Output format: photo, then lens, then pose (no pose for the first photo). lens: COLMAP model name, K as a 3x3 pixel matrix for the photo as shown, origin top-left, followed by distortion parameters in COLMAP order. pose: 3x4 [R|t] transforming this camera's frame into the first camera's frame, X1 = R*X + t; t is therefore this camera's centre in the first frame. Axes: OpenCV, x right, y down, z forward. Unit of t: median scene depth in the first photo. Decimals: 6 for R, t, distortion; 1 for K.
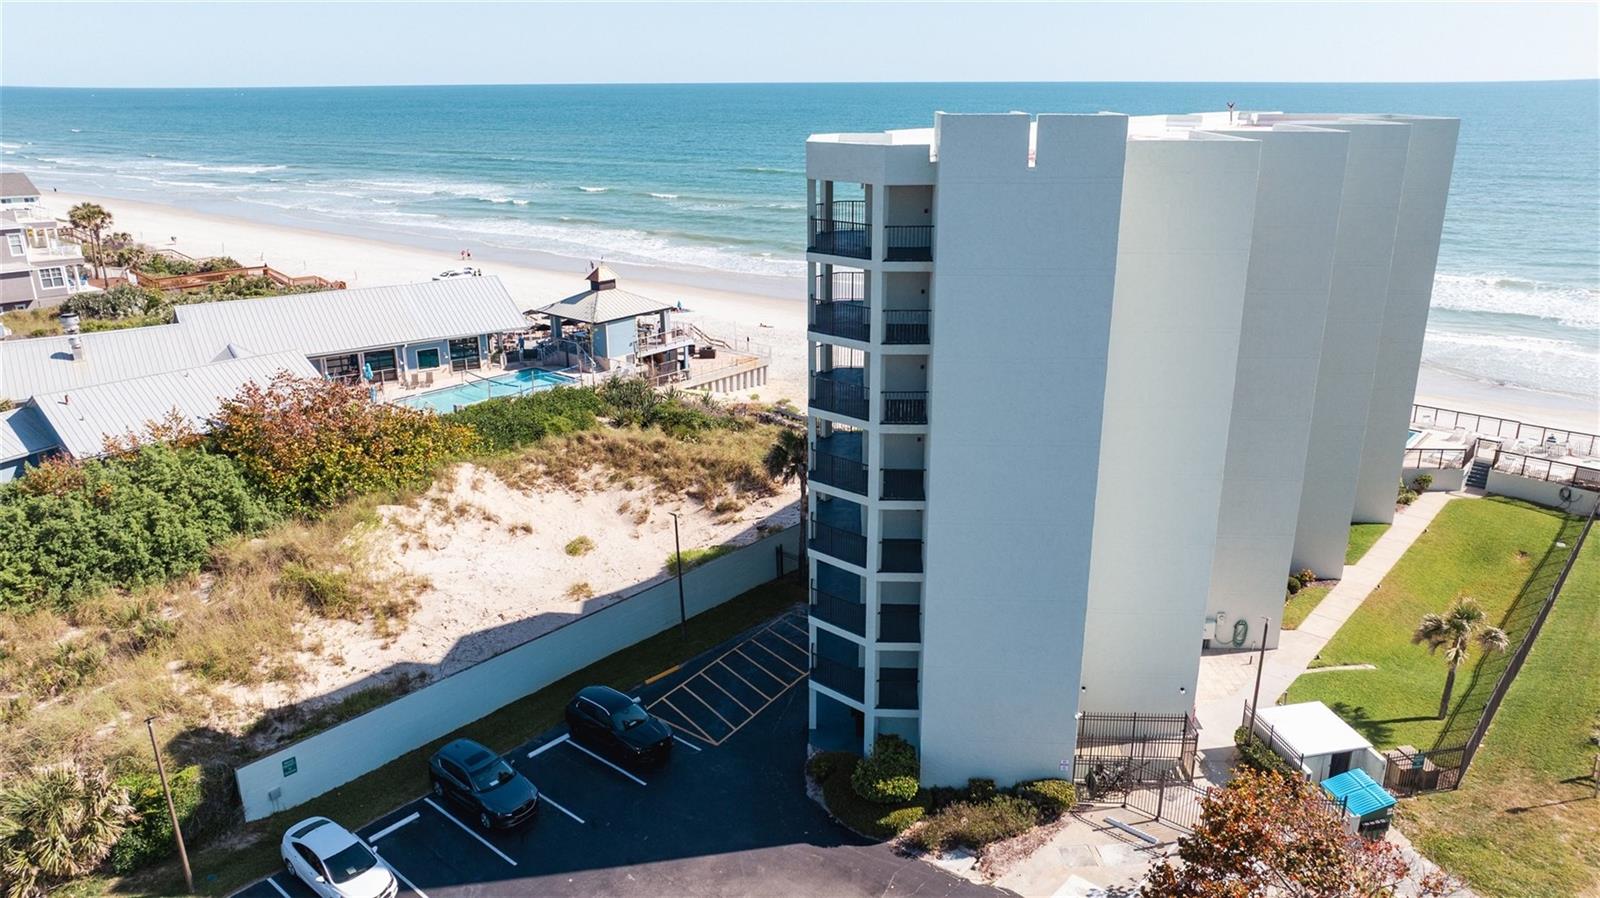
lens RADIAL K [[1122.5, 0, 802.8], [0, 1122.5, 447.8], [0, 0, 1]] dist [-0.011930, 0.007466]
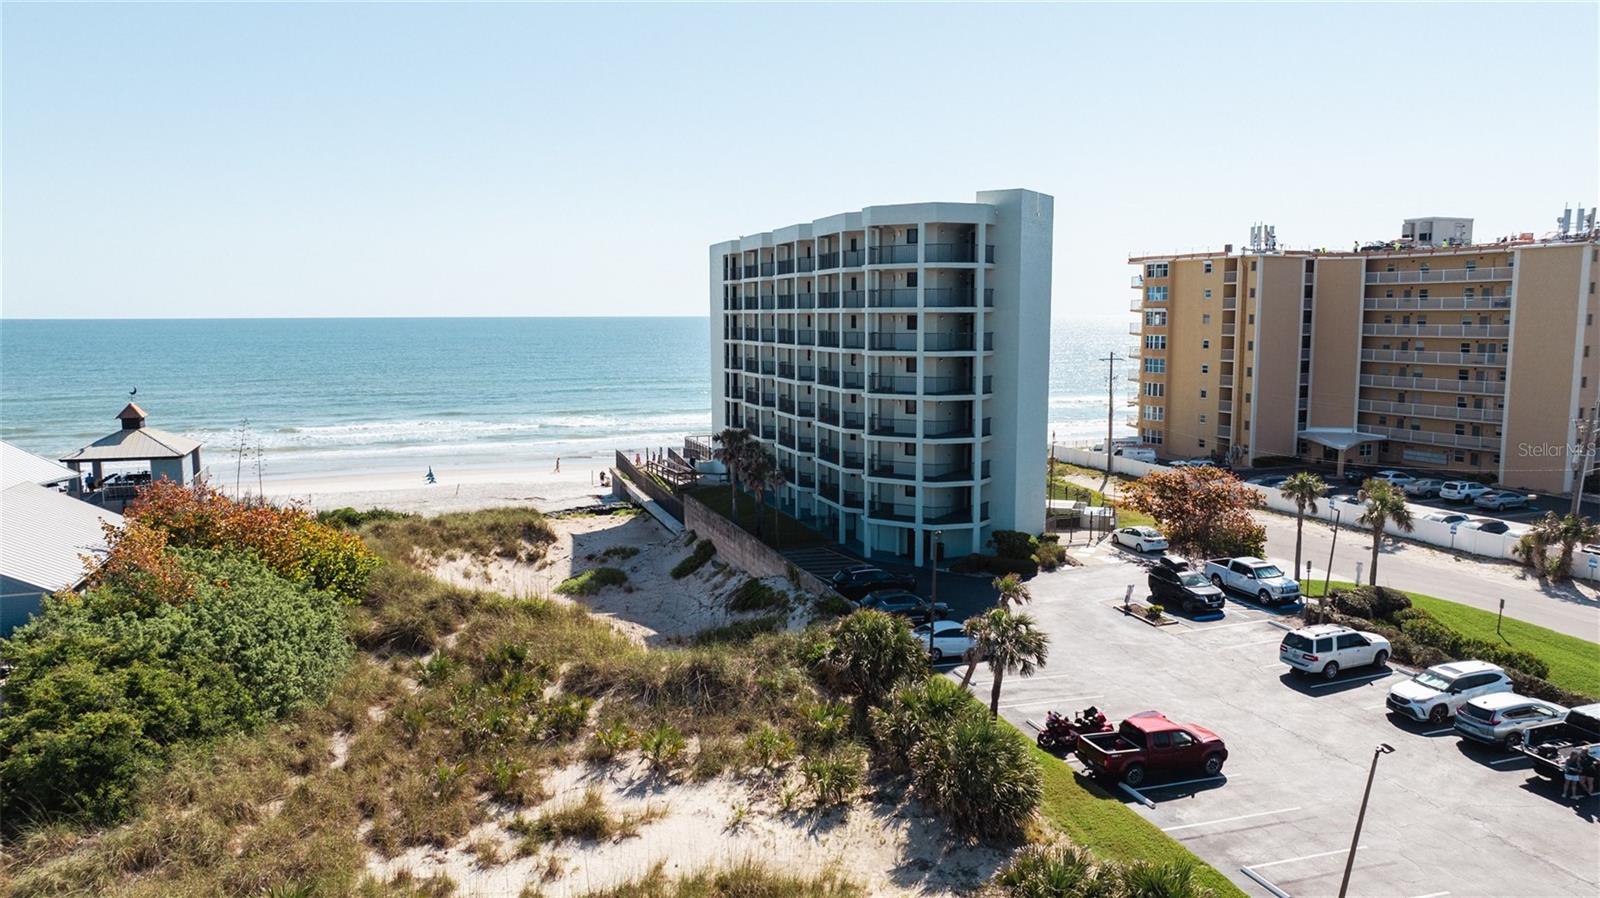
lens RADIAL K [[1122.5, 0, 802.8], [0, 1122.5, 447.8], [0, 0, 1]] dist [-0.011930, 0.007466]
pose [[0.514181, -0.099001, 0.851948, -0.871344], [0.267043, 0.962421, -0.049331, 0.074853], [-0.815050, 0.252871, 0.521297, 0.161003]]
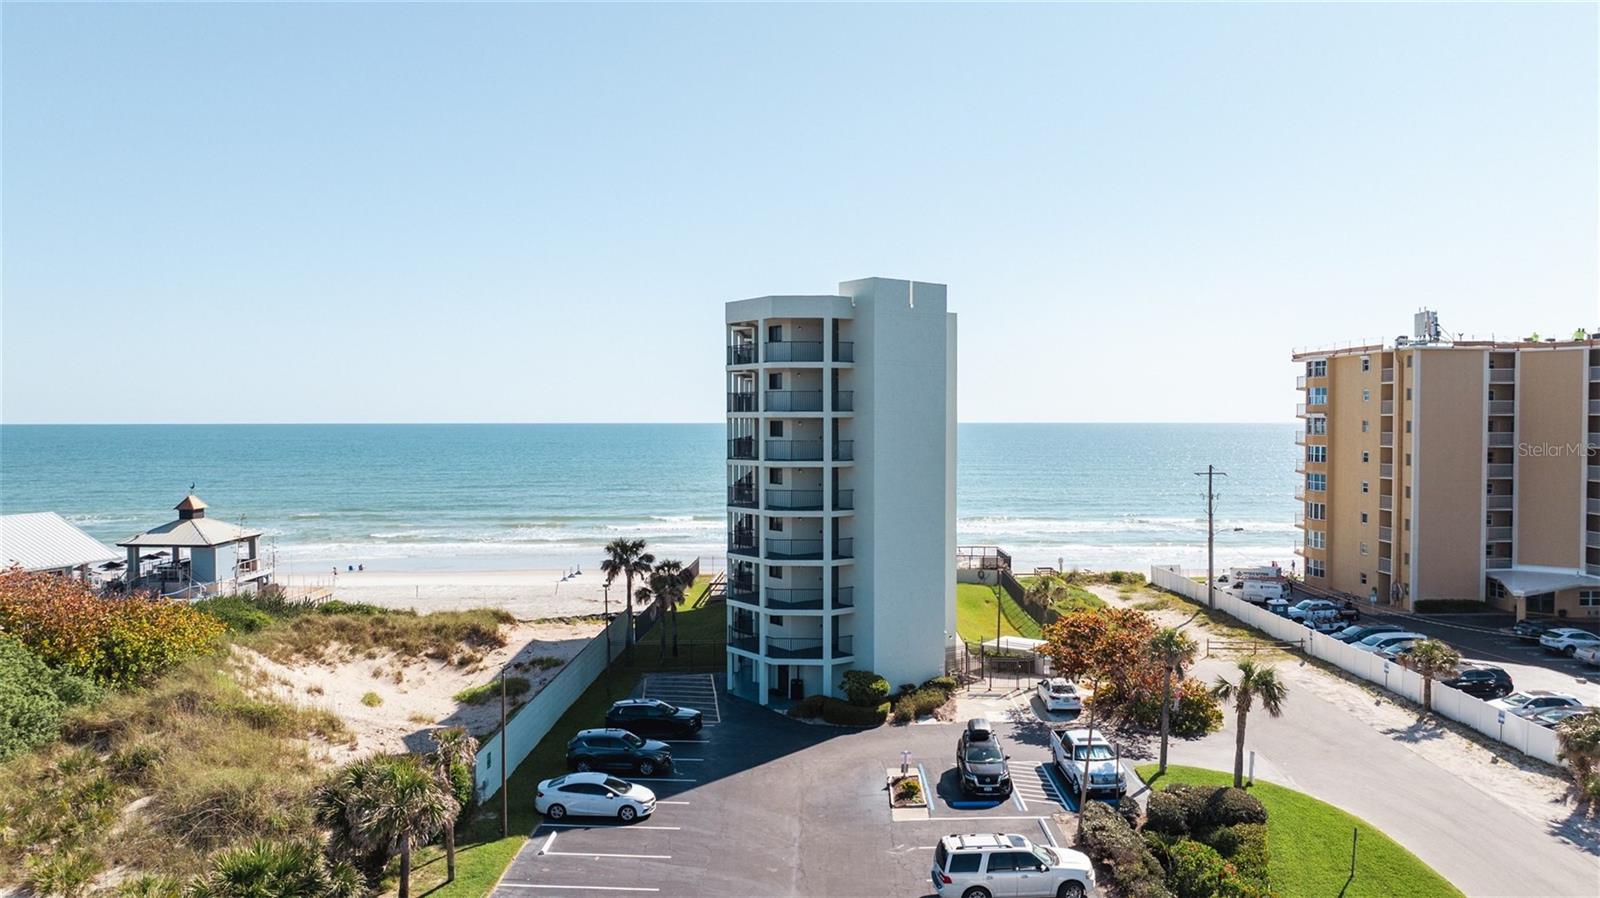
lens RADIAL K [[1122.5, 0, 802.8], [0, 1122.5, 447.8], [0, 0, 1]] dist [-0.011930, 0.007466]
pose [[0.772379, -0.012478, 0.635039, -0.514741], [0.195049, 0.956158, -0.218445, 0.158718], [-0.604472, 0.292586, 0.740950, -0.099189]]
